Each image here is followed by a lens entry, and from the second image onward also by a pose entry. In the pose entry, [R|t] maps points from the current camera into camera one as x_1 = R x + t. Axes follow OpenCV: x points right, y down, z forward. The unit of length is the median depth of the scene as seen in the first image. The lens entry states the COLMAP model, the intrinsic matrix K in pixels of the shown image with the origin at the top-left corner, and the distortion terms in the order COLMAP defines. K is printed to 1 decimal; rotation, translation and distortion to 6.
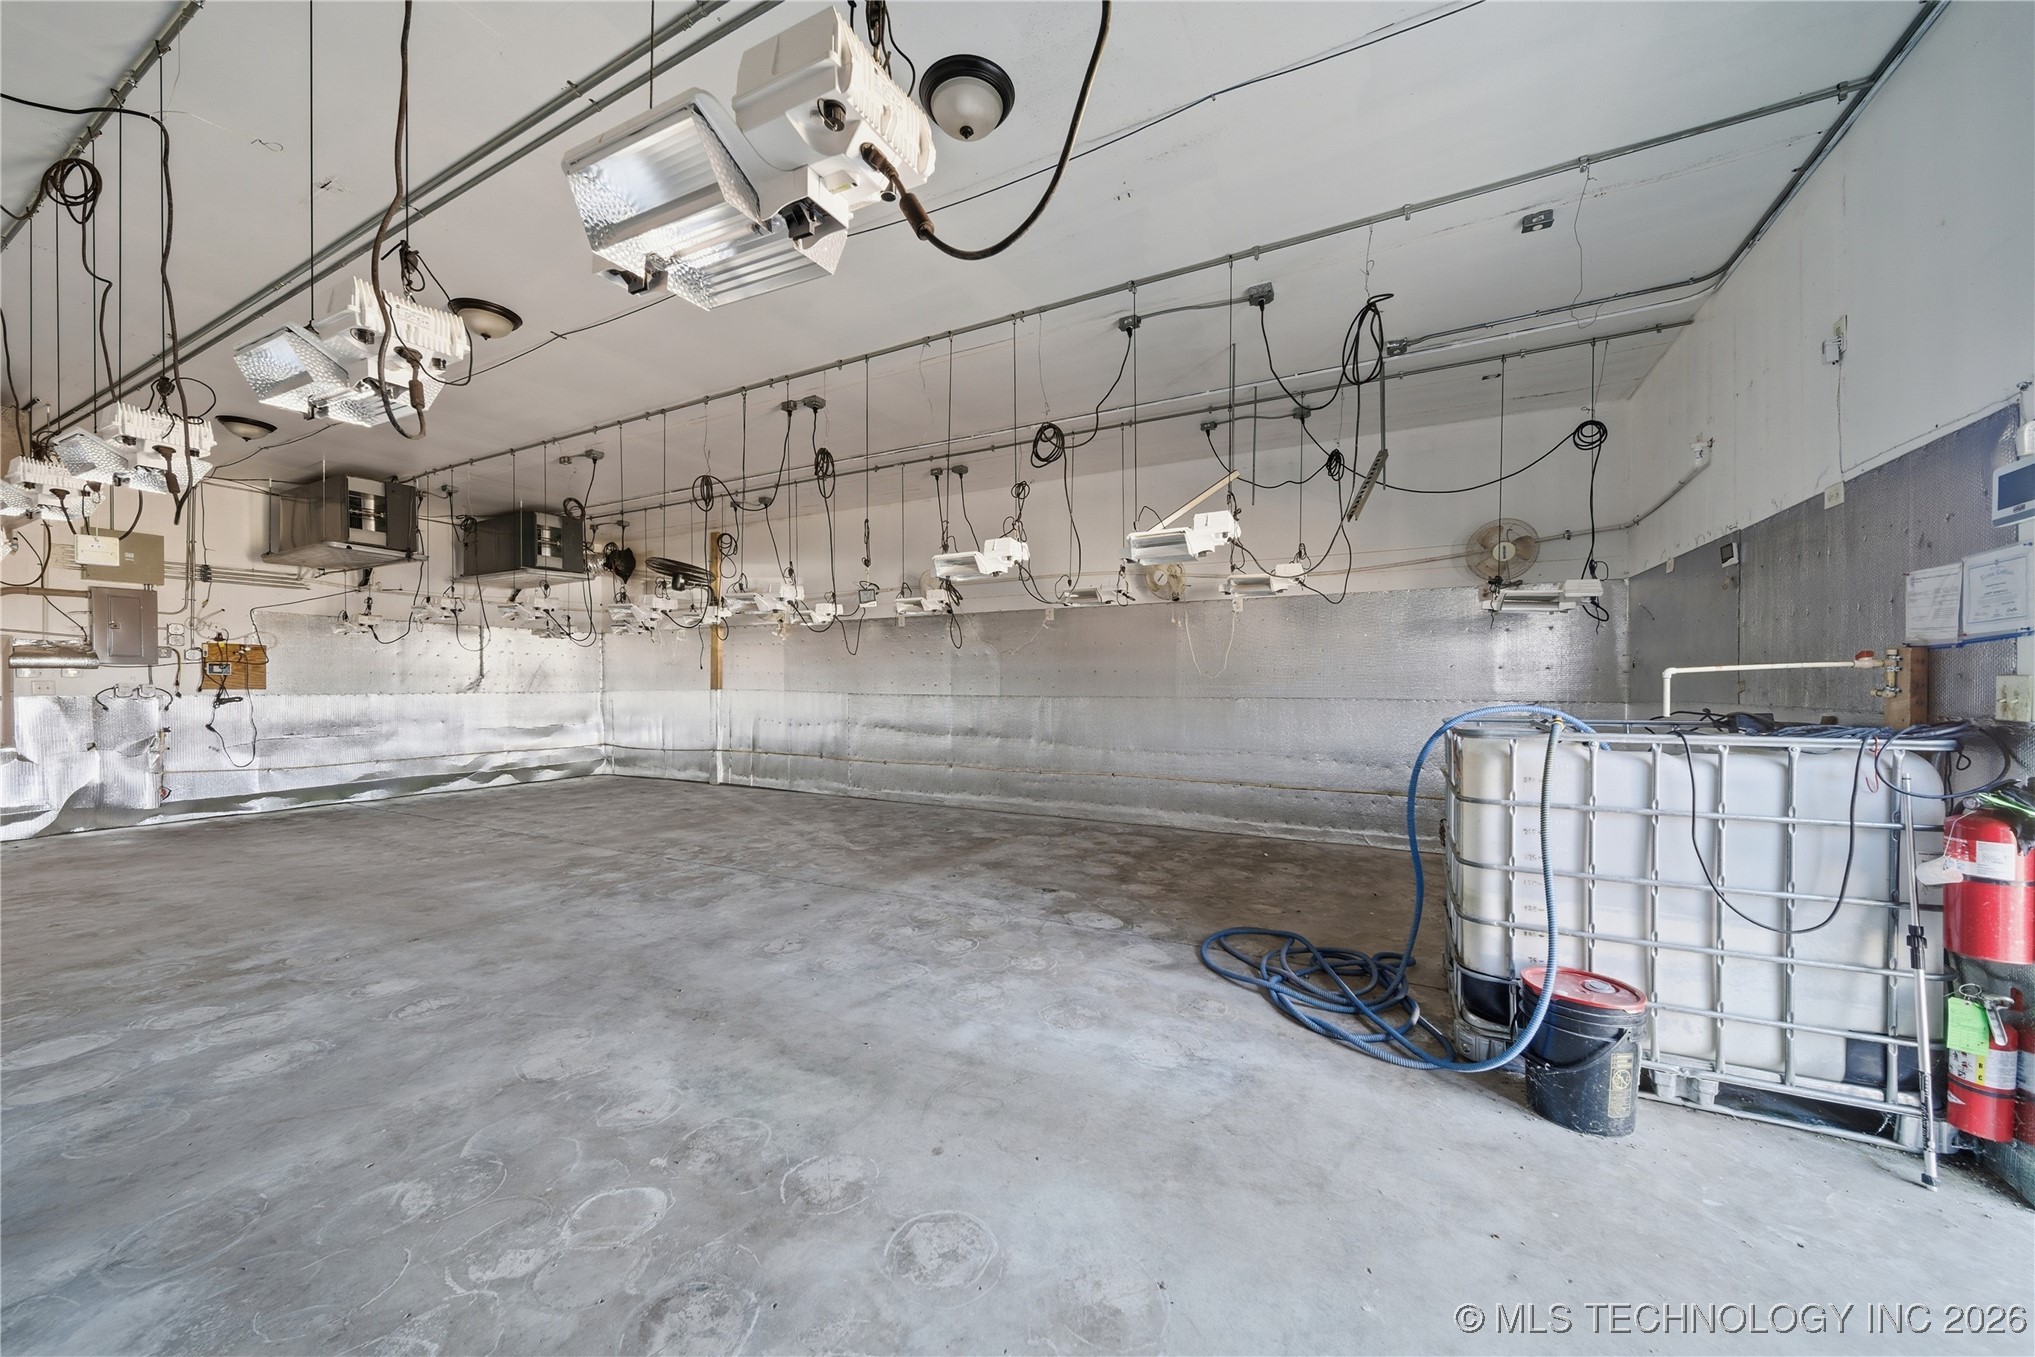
lens RADIAL K [[734.9, 0, 1007.0], [0, 734.9, 691.3], [0, 0, 1]] dist [-0.001468, -0.000505]
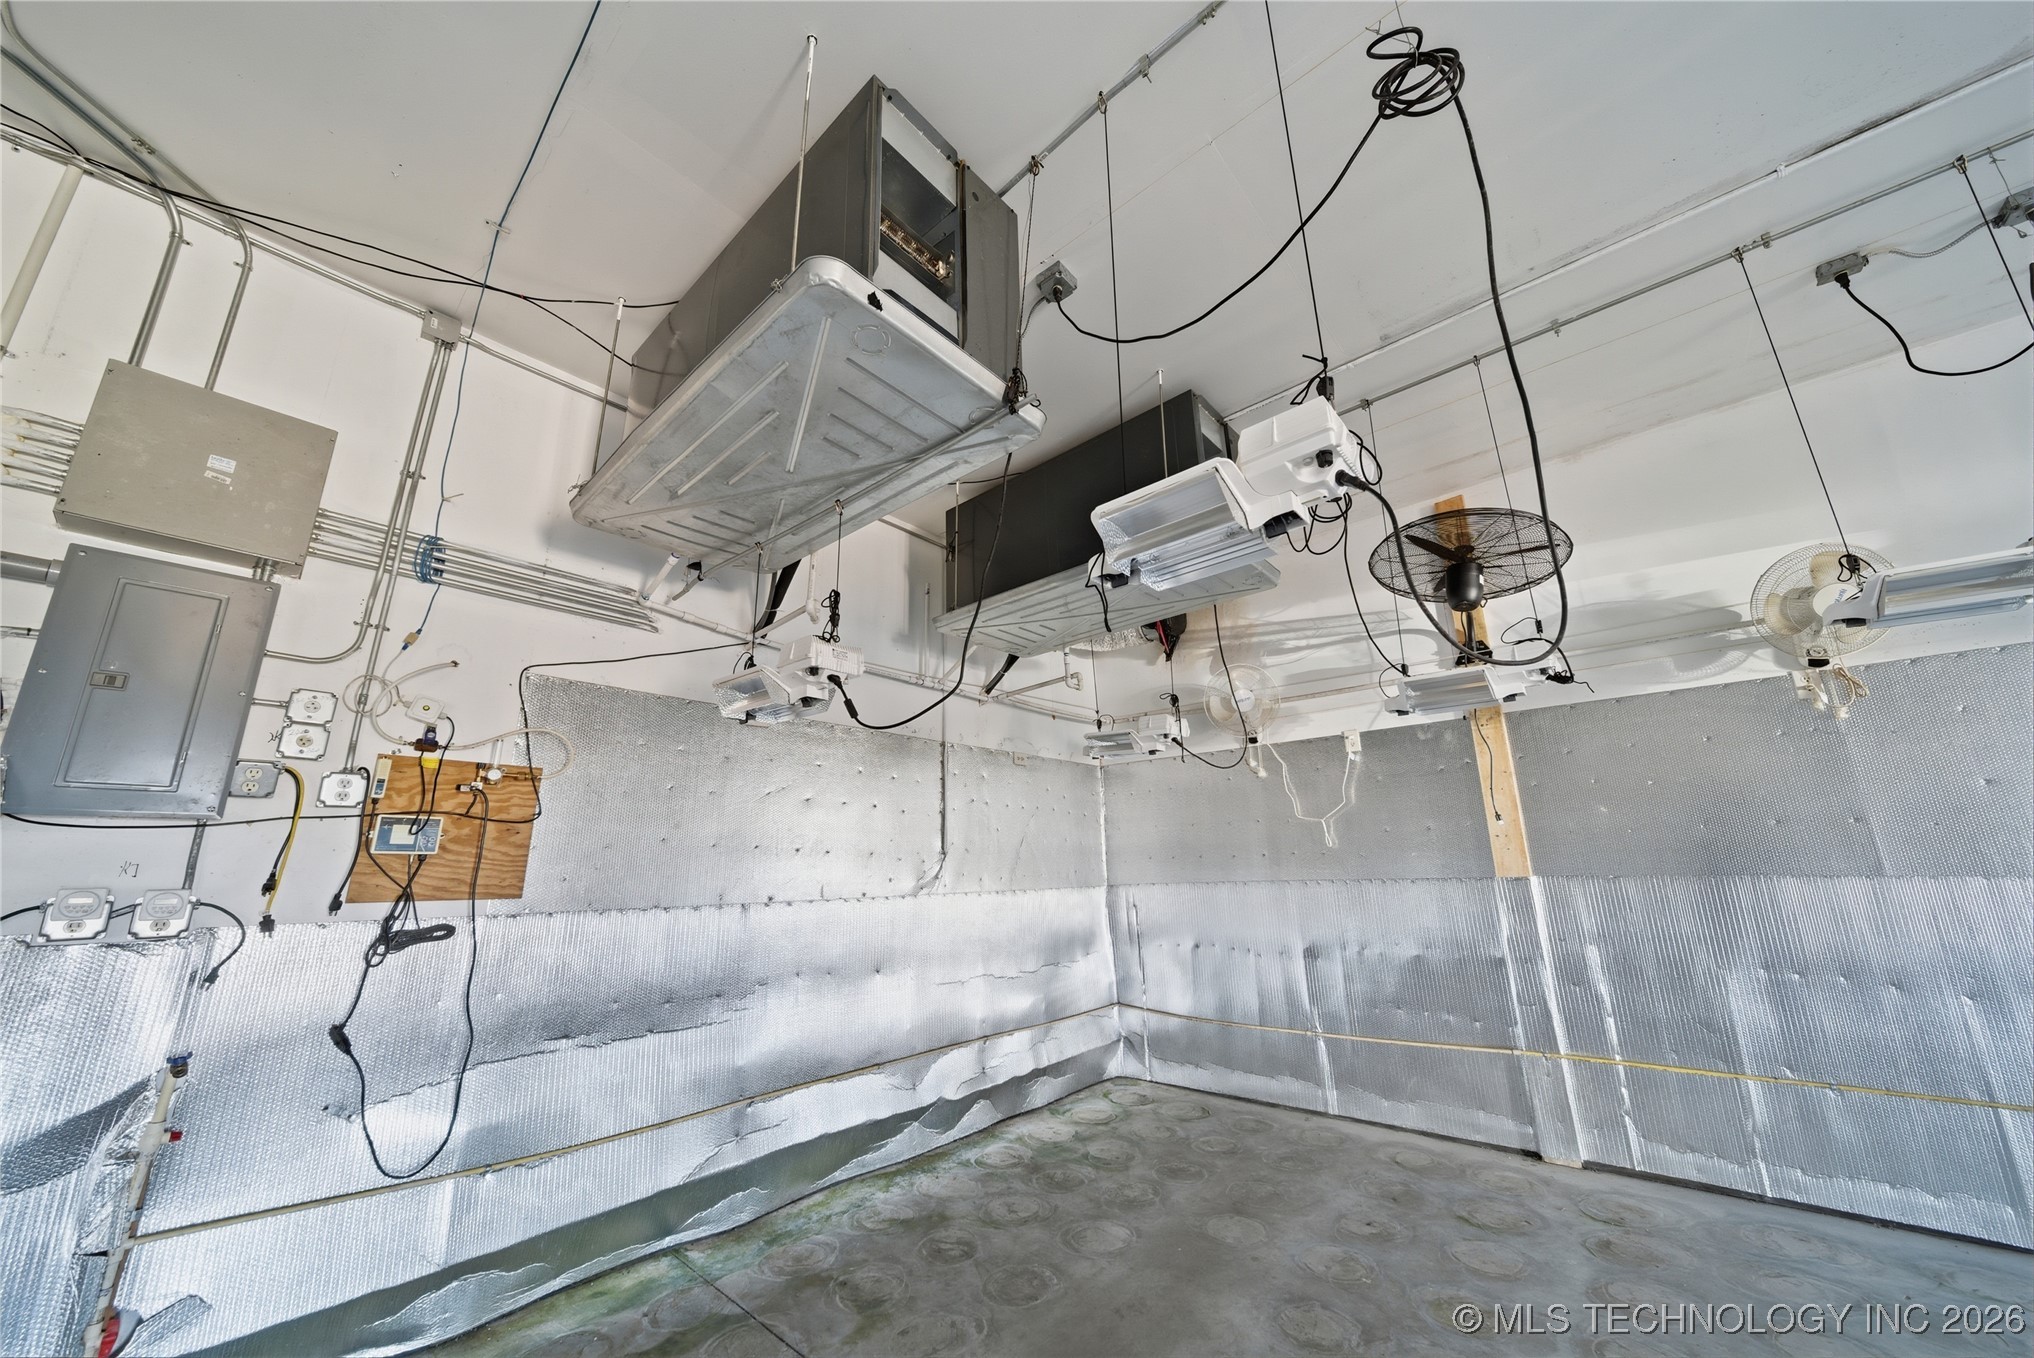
lens RADIAL K [[705.2, 0, 1009.3], [0, 705.2, 688.9], [0, 0, 1]] dist [-0.000110, -0.000851]
pose [[0.977663, -0.065224, -0.199802, -0.787925], [0.011803, 0.966169, -0.257641, -0.010421], [0.209847, 0.249528, 0.945357, 0.784413]]
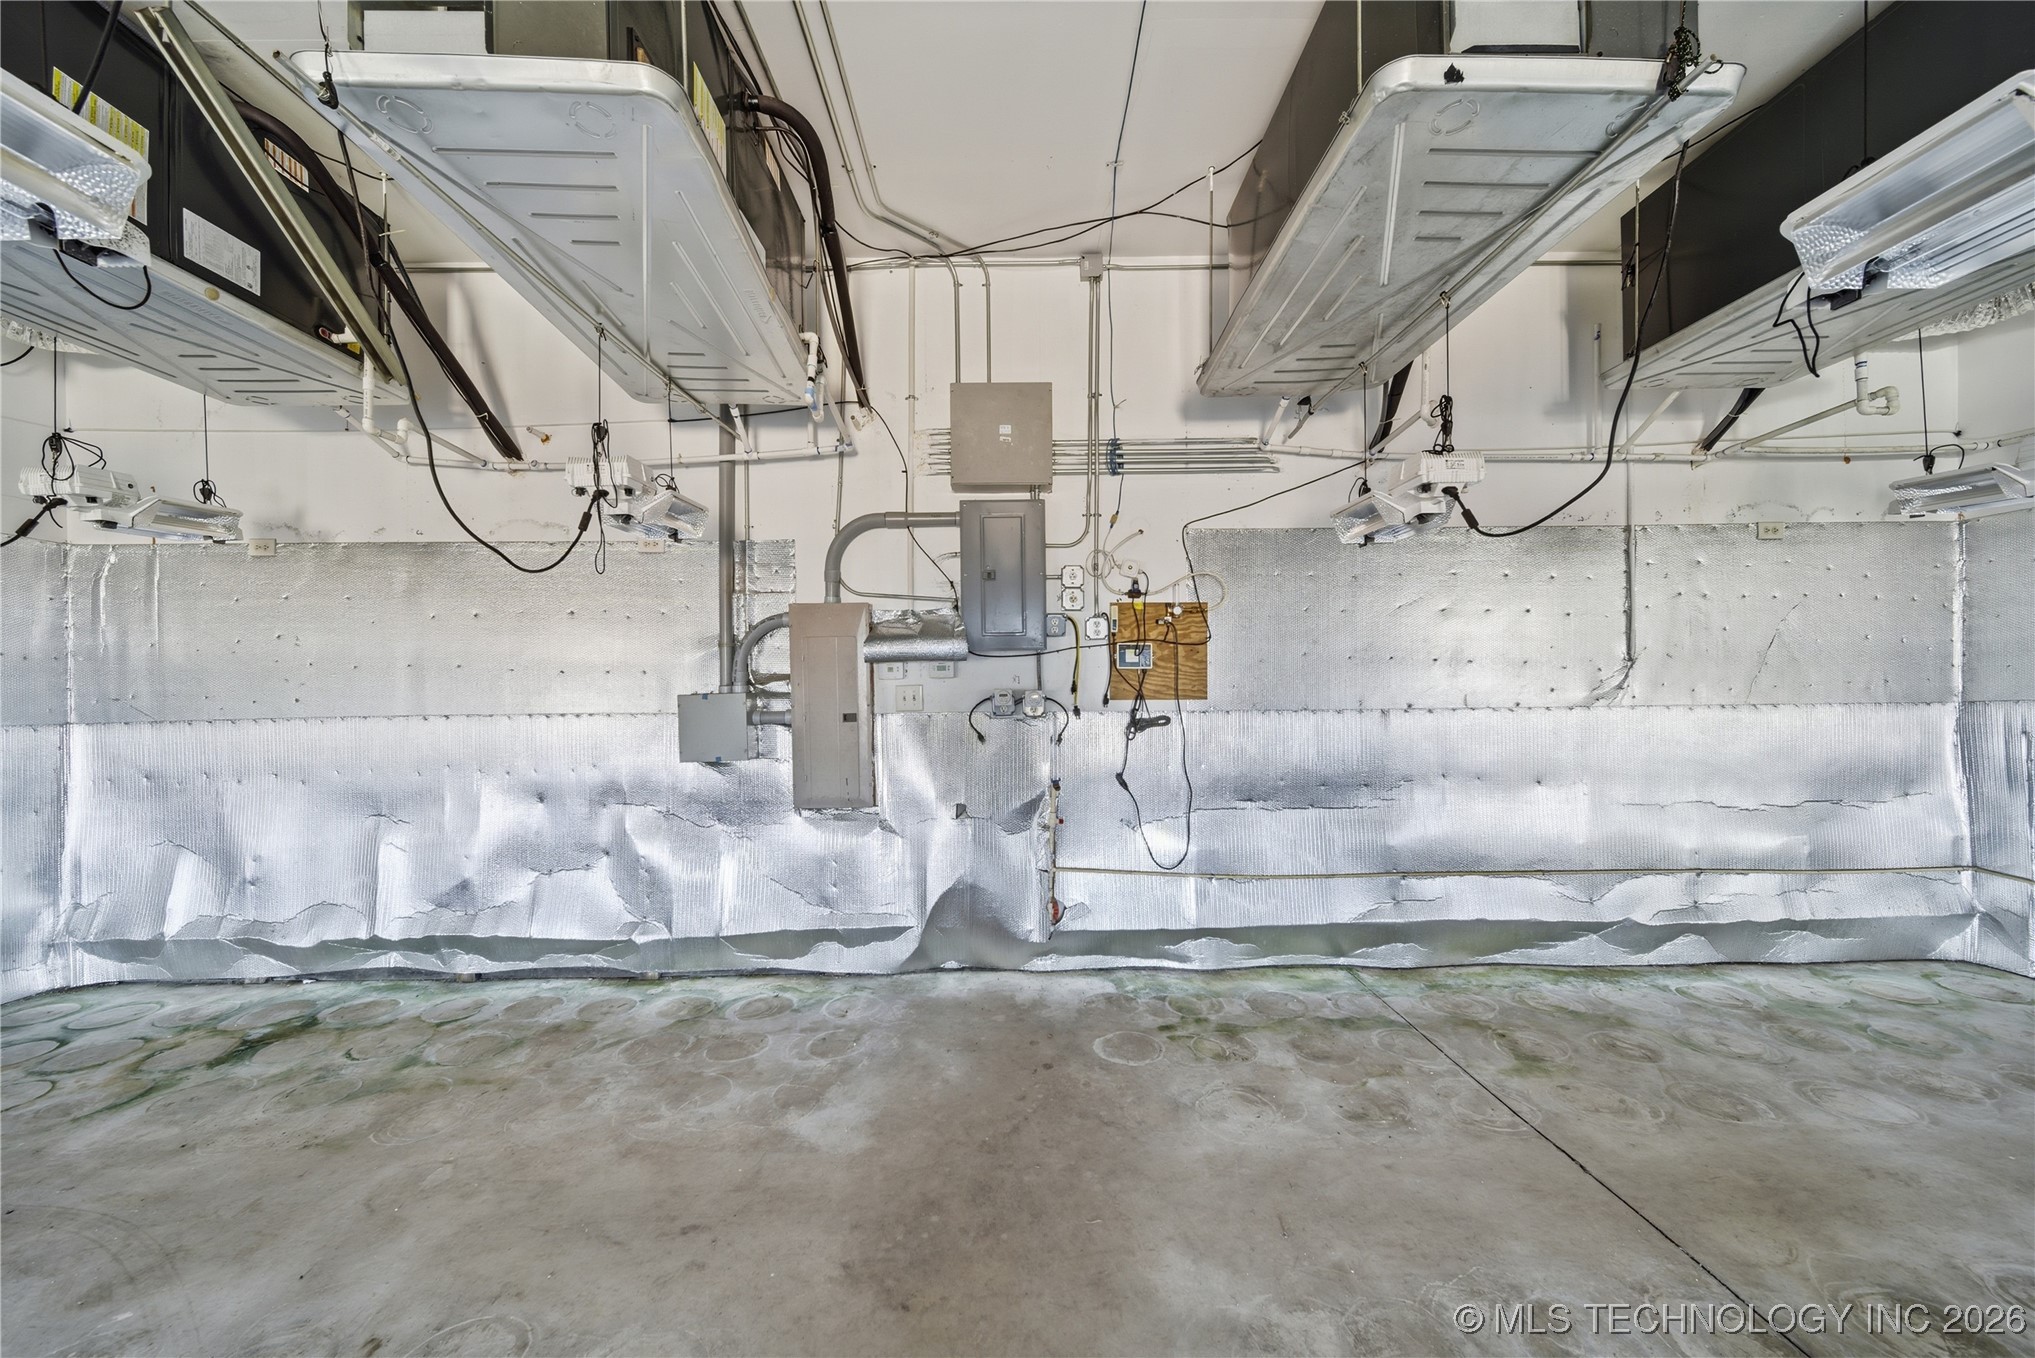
lens RADIAL K [[734.9, 0, 1017.7], [0, 734.9, 696.7], [0, 0, 1]] dist [-0.001468, -0.000505]
pose [[0.503287, 0.002637, -0.864115, -0.739763], [0.001535, 0.999991, 0.003946, -0.006931], [0.864118, -0.003313, 0.503279, 0.732564]]
